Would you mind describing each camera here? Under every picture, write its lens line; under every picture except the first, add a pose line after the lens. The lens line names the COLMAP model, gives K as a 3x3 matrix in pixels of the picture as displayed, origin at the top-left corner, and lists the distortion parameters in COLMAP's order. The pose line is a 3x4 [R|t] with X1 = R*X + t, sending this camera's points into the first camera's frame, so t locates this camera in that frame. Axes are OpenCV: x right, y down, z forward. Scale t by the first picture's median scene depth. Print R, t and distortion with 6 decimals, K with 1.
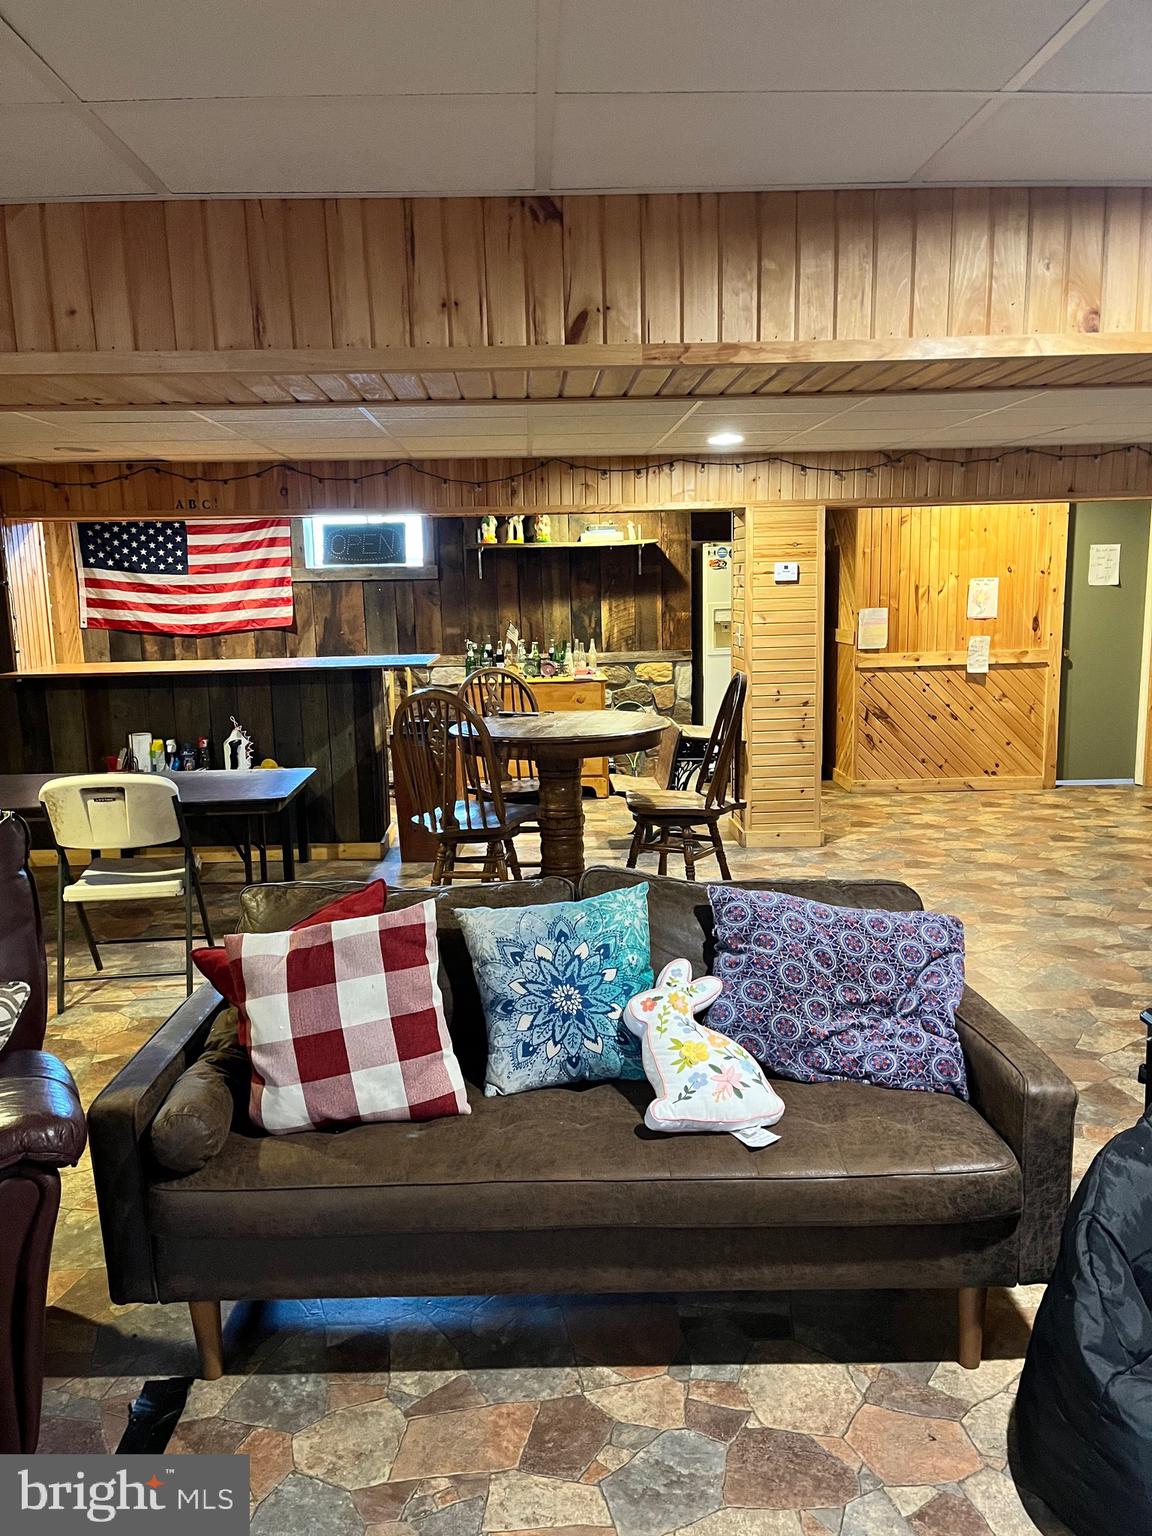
lens RADIAL K [[1147.8, 0, 581.8], [0, 1147.8, 793.3], [0, 0, 1]] dist [0.014465, 0.001904]
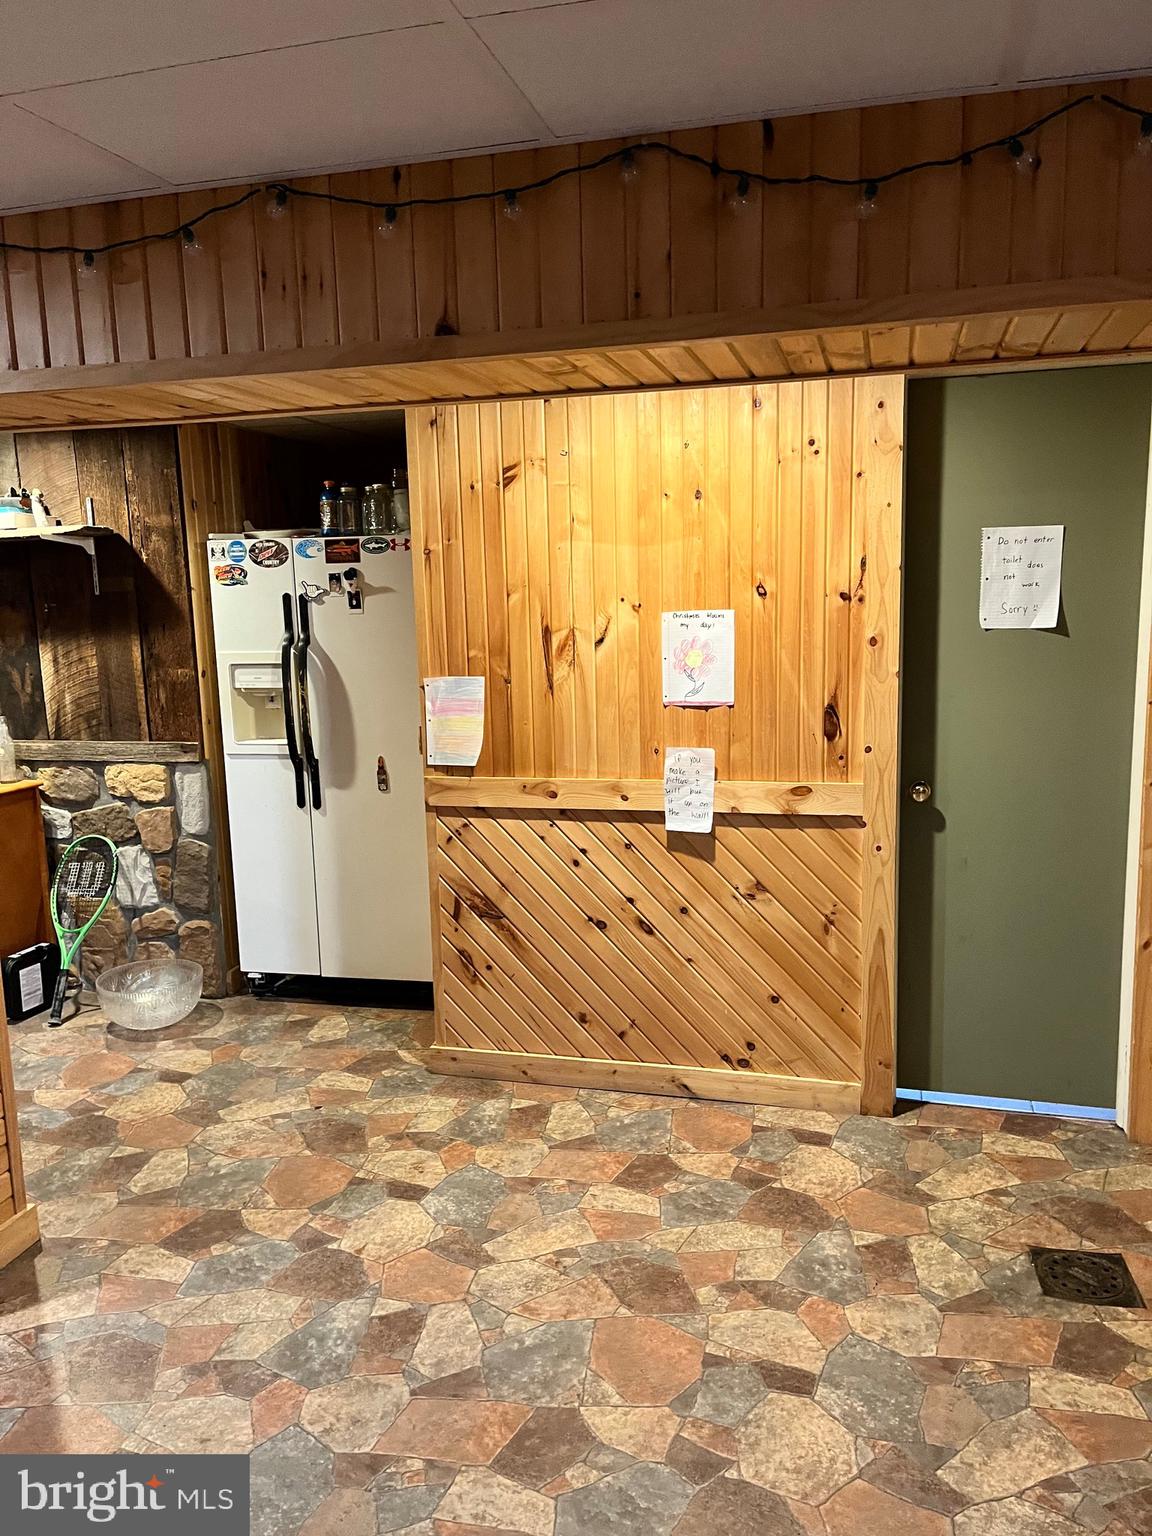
lens RADIAL K [[1159.7, 0, 577.3], [0, 1159.7, 781.5], [0, 0, 1]] dist [0.097790, -0.129751]
pose [[0.960850, 0.046190, -0.273192, 0.417637], [-0.048534, 0.998820, -0.001824, -0.119713], [0.272785, 0.015011, 0.961958, 0.570120]]
